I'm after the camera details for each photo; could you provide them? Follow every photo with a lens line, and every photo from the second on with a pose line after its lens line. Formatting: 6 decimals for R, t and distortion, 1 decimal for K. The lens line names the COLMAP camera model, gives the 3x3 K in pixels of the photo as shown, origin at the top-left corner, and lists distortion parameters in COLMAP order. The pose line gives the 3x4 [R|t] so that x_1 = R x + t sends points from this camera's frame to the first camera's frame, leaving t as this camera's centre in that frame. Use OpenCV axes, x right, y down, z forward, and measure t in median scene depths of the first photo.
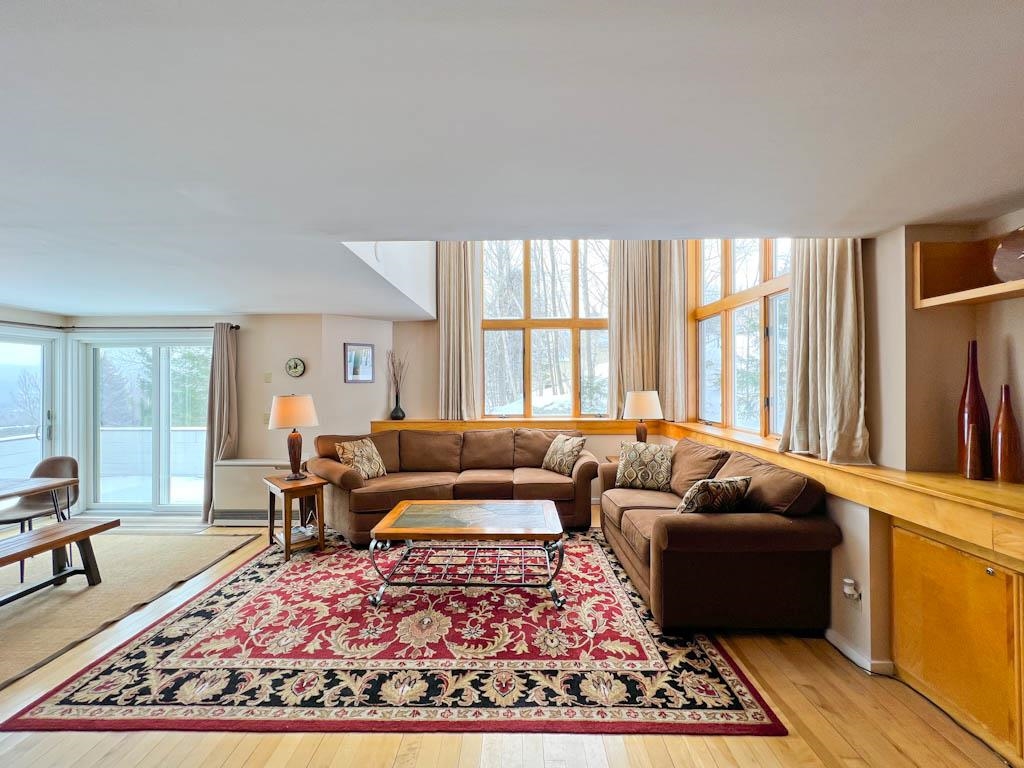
lens RADIAL K [[411.0, 0, 510.9], [0, 411.0, 380.8], [0, 0, 1]] dist [0.000521, -0.000256]
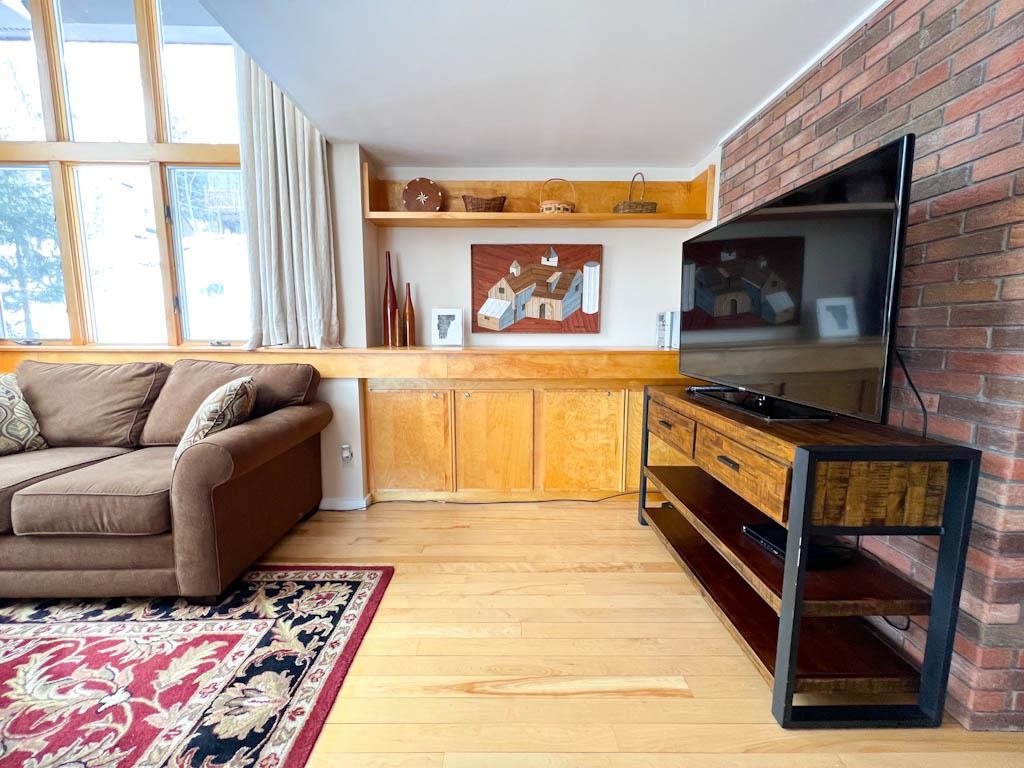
lens RADIAL K [[411.0, 0, 507.1], [0, 411.0, 380.3], [0, 0, 1]] dist [0.000521, -0.000256]
pose [[-0.020840, -0.120170, 0.992535, -0.267868], [-0.007549, 0.992741, 0.120037, 0.130789], [-0.999754, -0.004991, -0.021596, 0.468436]]
